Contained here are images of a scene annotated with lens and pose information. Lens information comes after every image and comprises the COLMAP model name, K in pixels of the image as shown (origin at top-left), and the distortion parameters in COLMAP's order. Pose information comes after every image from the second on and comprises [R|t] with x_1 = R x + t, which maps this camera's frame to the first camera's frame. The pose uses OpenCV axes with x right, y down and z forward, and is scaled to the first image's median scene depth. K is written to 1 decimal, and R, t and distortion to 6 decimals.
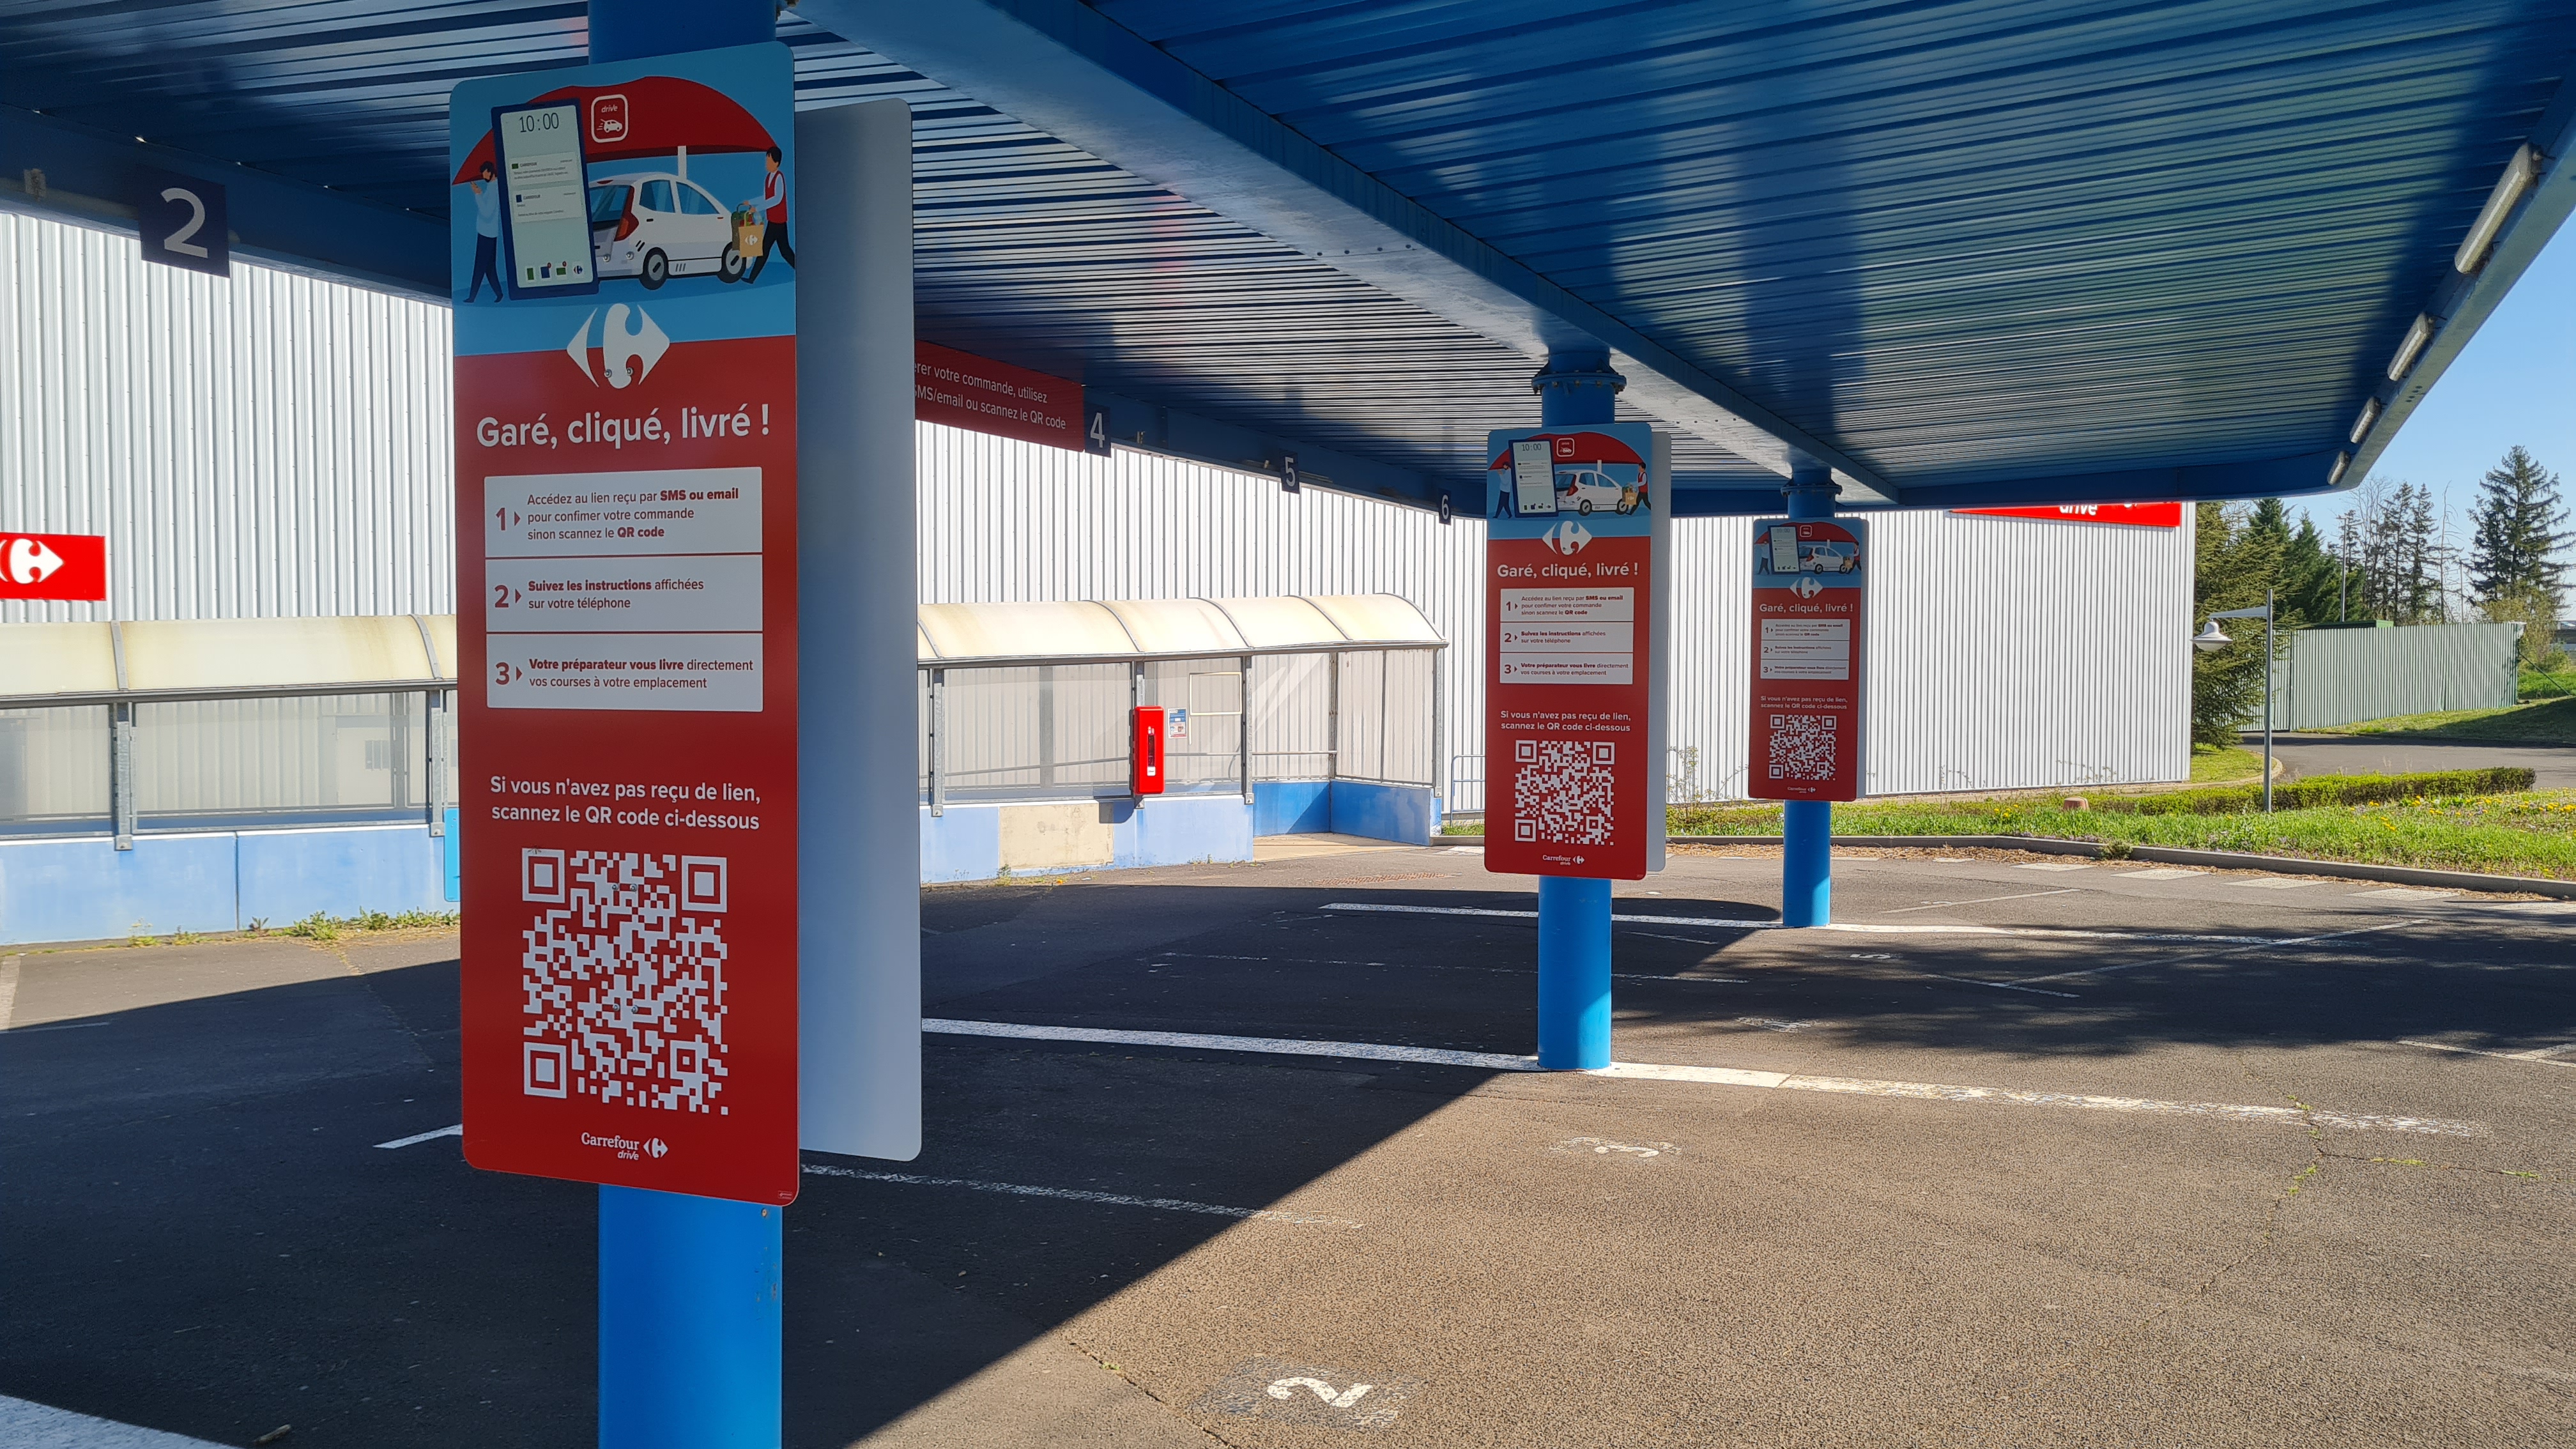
lens RADIAL K [[1887.2, 0, 1288.0], [0, 1887.2, 724.5], [0, 0, 1]] dist [0.062262, 0.000368]
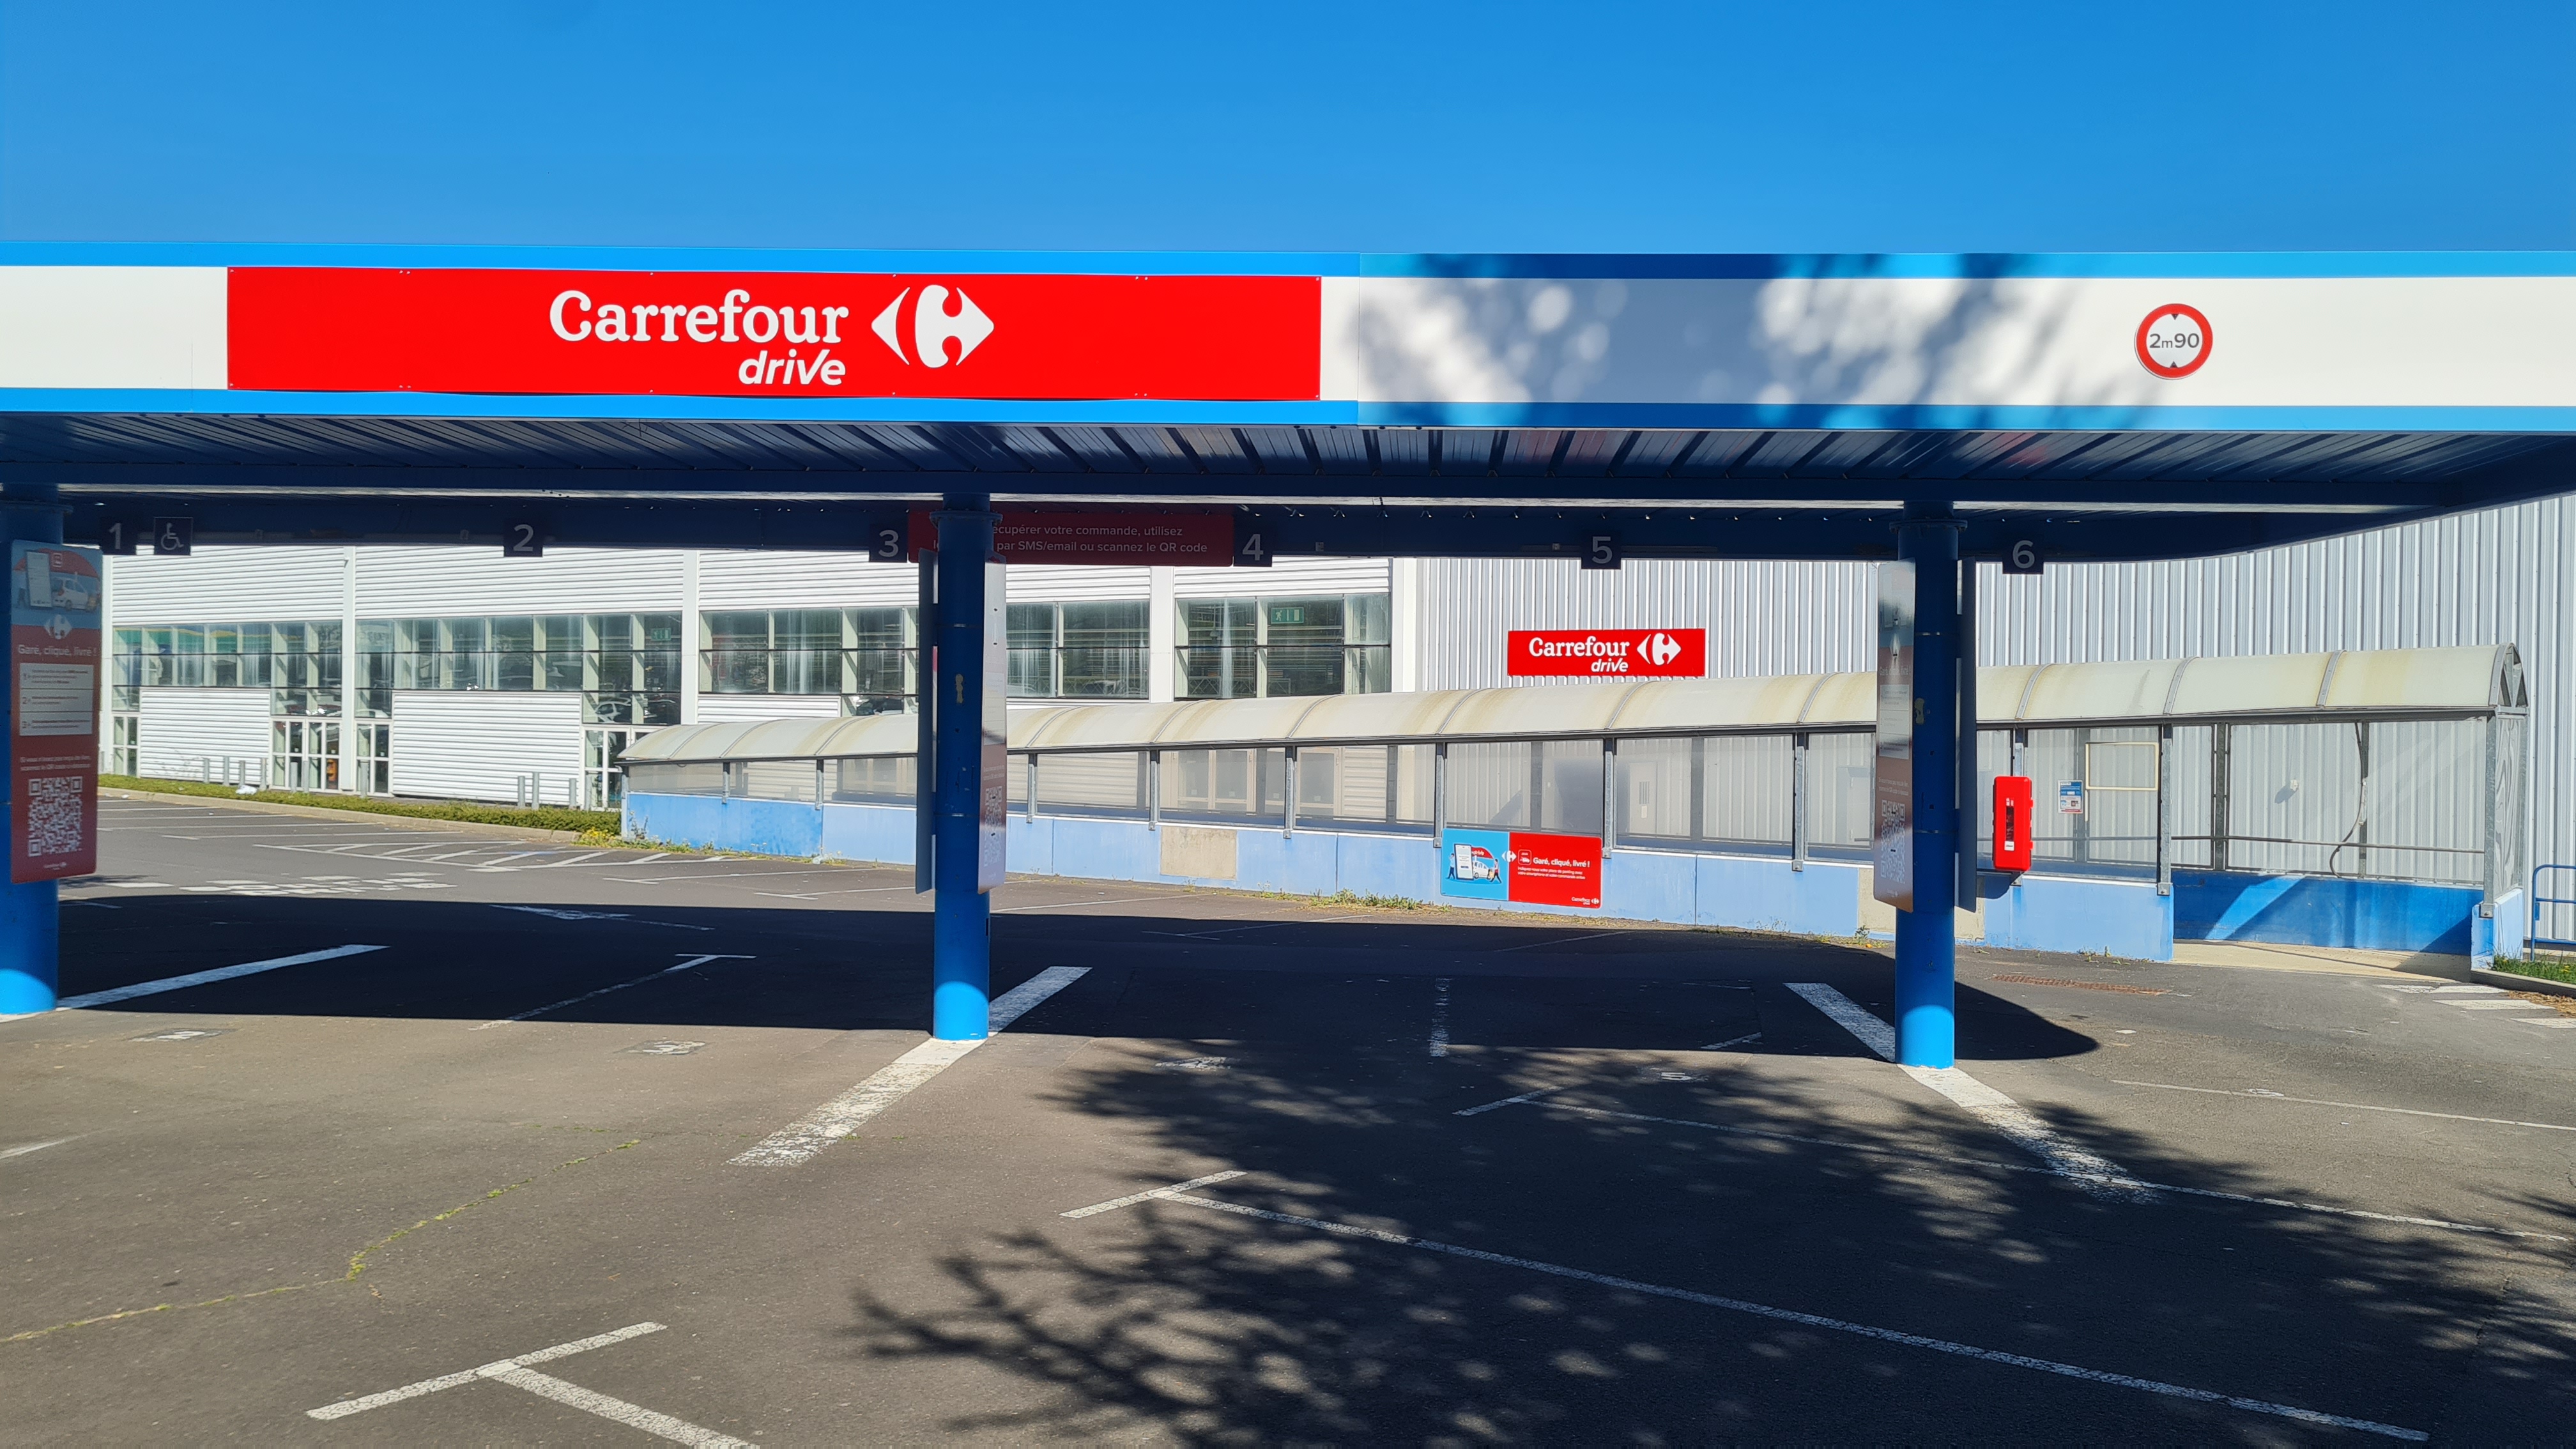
lens RADIAL K [[1948.2, 0, 1401.1], [0, 1948.2, 726.0], [0, 0, 1]] dist [0.003557, 0.000377]
pose [[0.391946, 0.011194, -0.919920, 0.696716], [-0.039037, 0.999228, -0.004473, -0.018629], [0.919159, 0.037664, 0.392081, 0.342491]]
